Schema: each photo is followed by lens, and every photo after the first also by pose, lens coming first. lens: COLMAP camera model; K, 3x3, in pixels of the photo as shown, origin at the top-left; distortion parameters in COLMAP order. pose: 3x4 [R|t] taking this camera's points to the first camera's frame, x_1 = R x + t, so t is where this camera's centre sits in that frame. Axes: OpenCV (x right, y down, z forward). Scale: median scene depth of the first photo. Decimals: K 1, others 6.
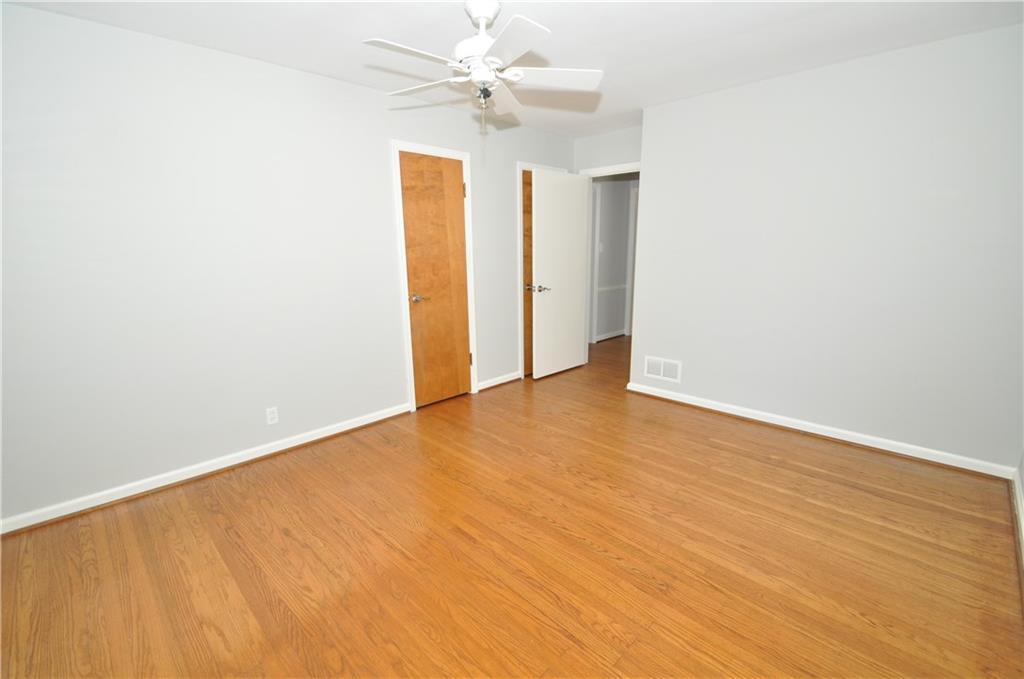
lens RADIAL K [[443.8, 0, 510.8], [0, 443.8, 354.1], [0, 0, 1]] dist [0.002886, -0.010384]
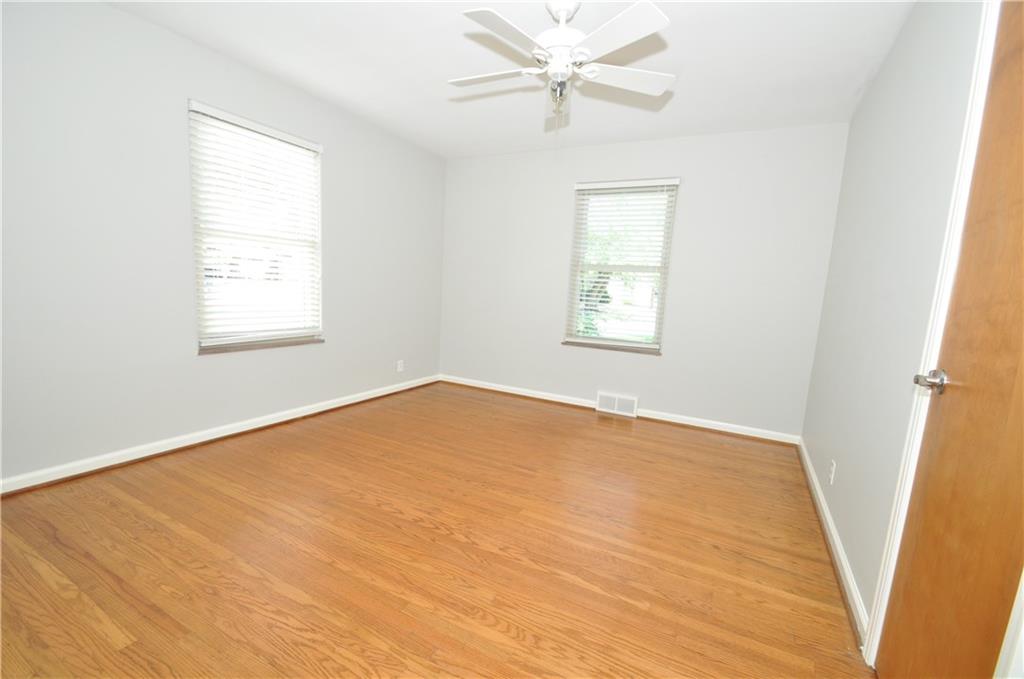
lens RADIAL K [[443.8, 0, 510.8], [0, 443.8, 354.1], [0, 0, 1]] dist [0.002886, -0.010384]
pose [[-0.955356, 0.005371, -0.295408, 0.272998], [-0.110489, 0.920797, 0.374065, -0.328179], [0.274020, 0.390004, -0.879096, 1.696335]]
